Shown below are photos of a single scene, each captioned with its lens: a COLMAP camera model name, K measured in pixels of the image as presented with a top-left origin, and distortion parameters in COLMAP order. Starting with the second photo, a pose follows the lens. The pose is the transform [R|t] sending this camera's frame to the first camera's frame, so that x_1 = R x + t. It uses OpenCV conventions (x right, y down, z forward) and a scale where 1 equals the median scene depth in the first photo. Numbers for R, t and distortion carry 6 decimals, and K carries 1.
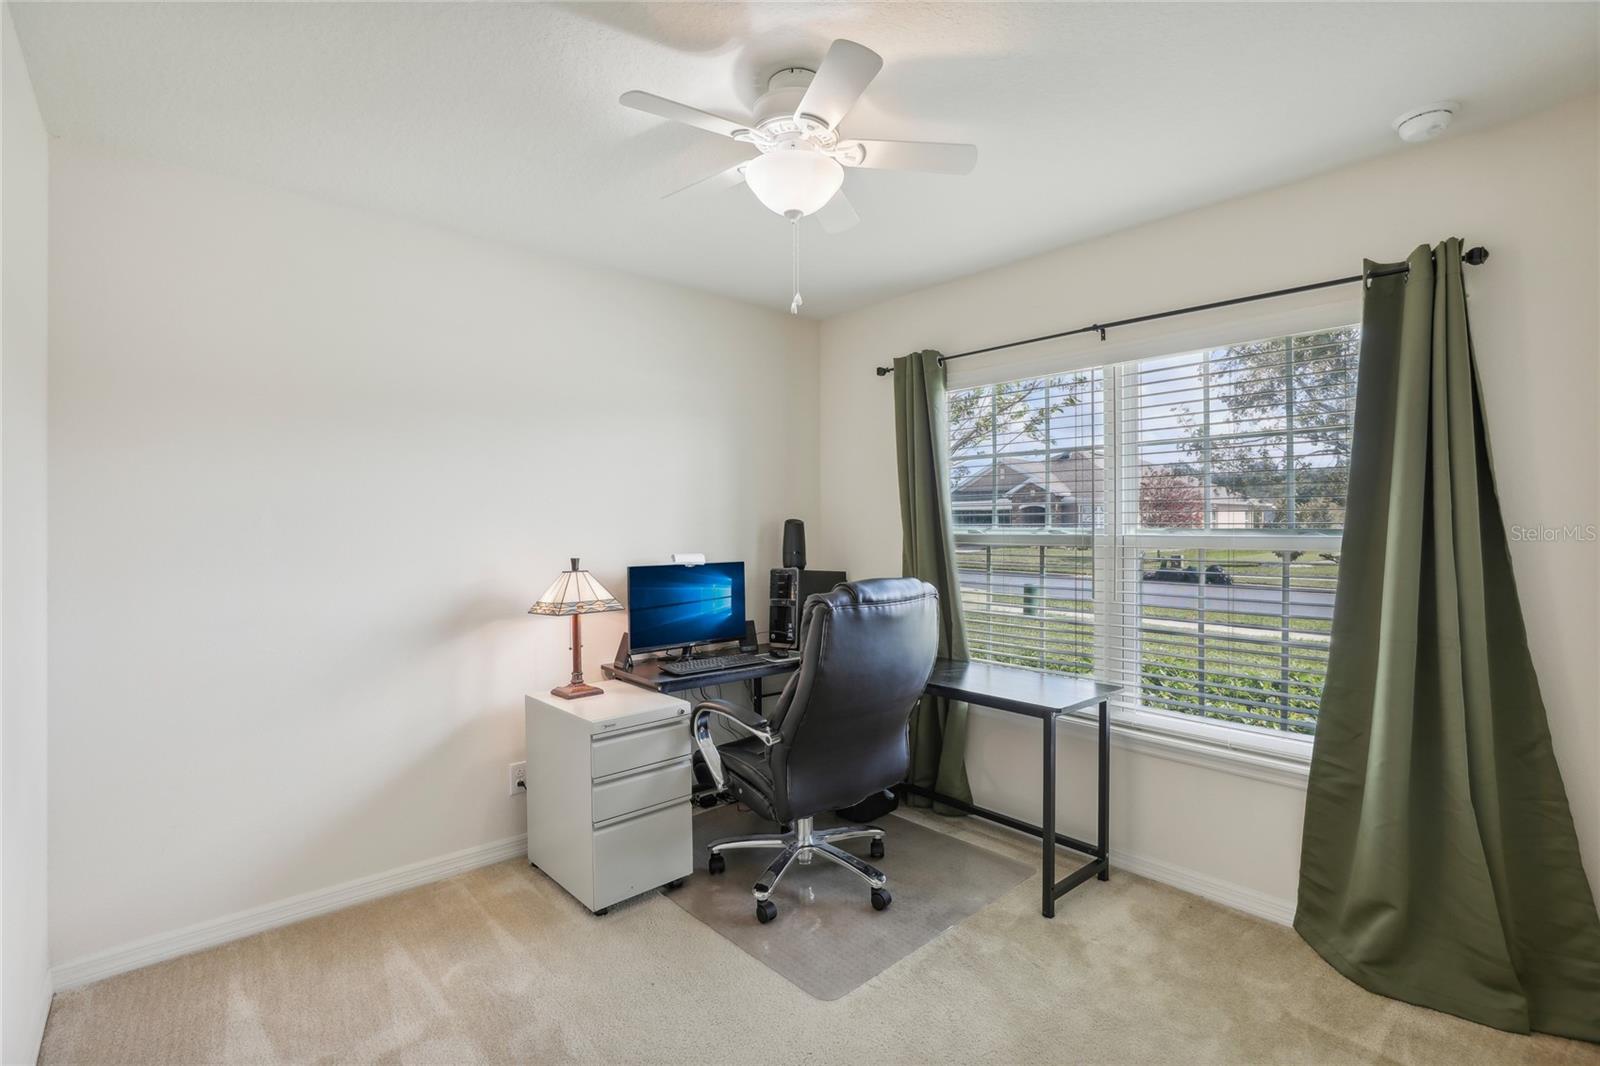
lens RADIAL K [[734.2, 0, 805.2], [0, 734.2, 529.0], [0, 0, 1]] dist [-0.019739, 0.000394]
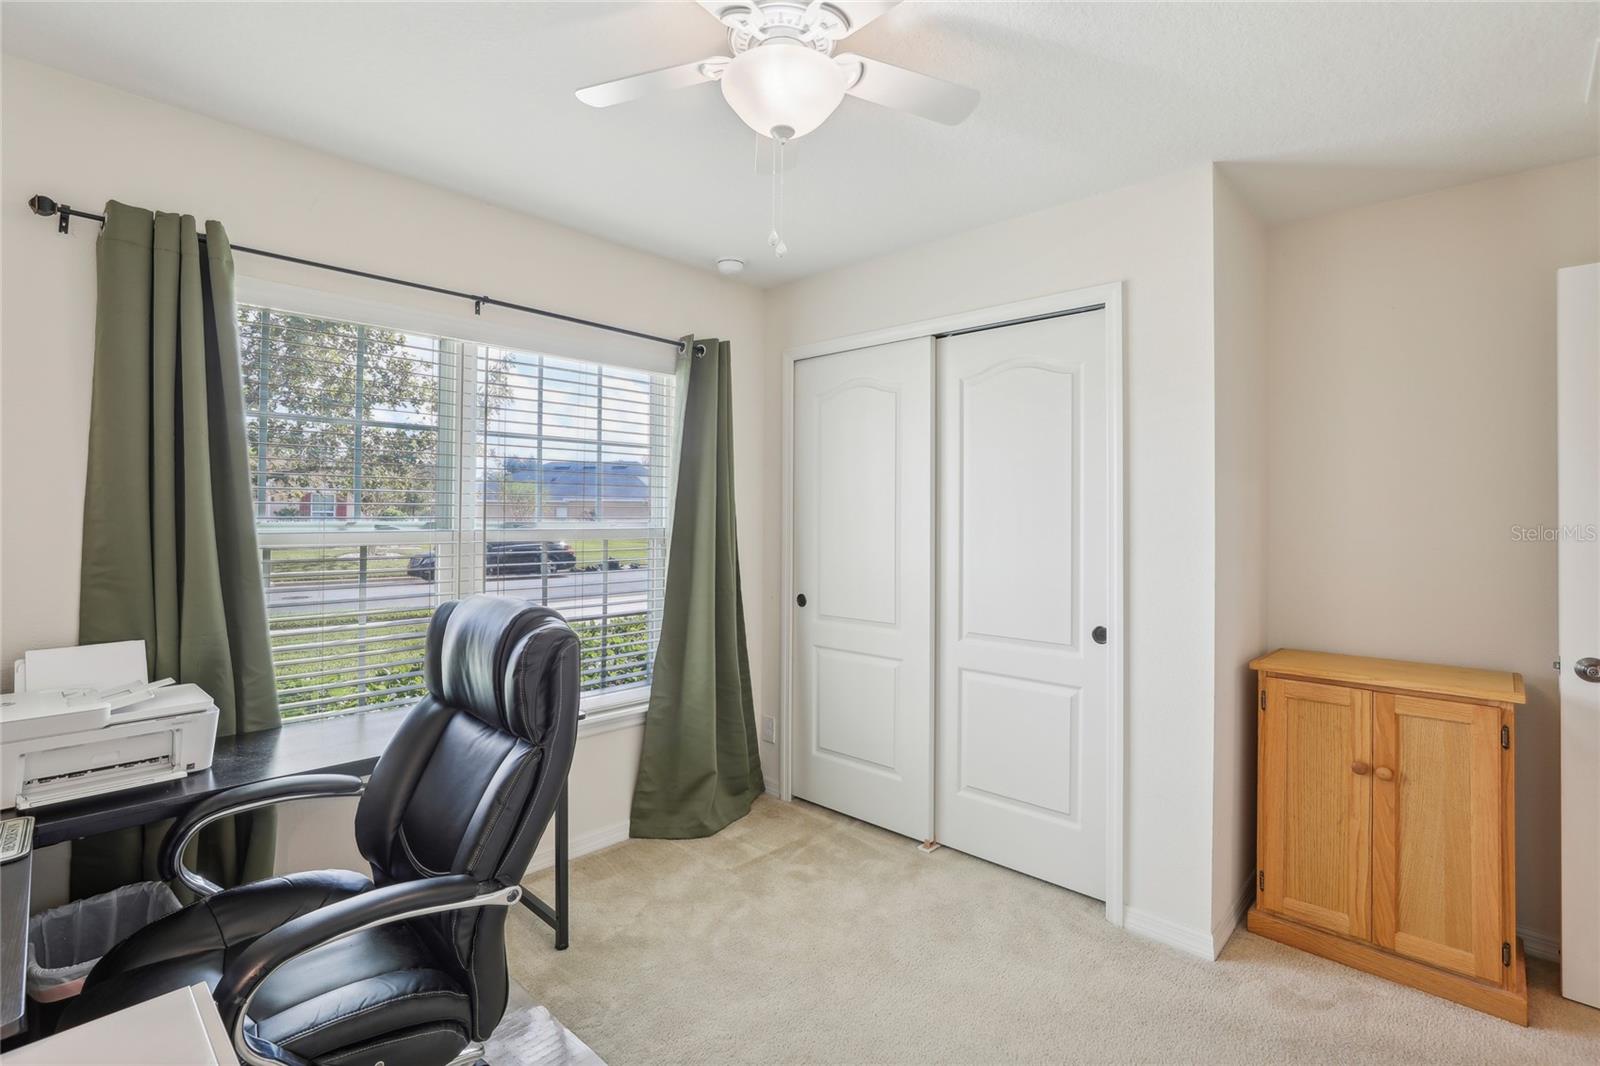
lens RADIAL K [[734.2, 0, 806.4], [0, 734.2, 522.6], [0, 0, 1]] dist [-0.019739, 0.000394]
pose [[-0.079804, -0.011839, 0.996740, -0.610531], [-0.008458, 0.999902, 0.011200, -0.017840], [-0.996775, -0.007536, -0.079896, 0.780172]]
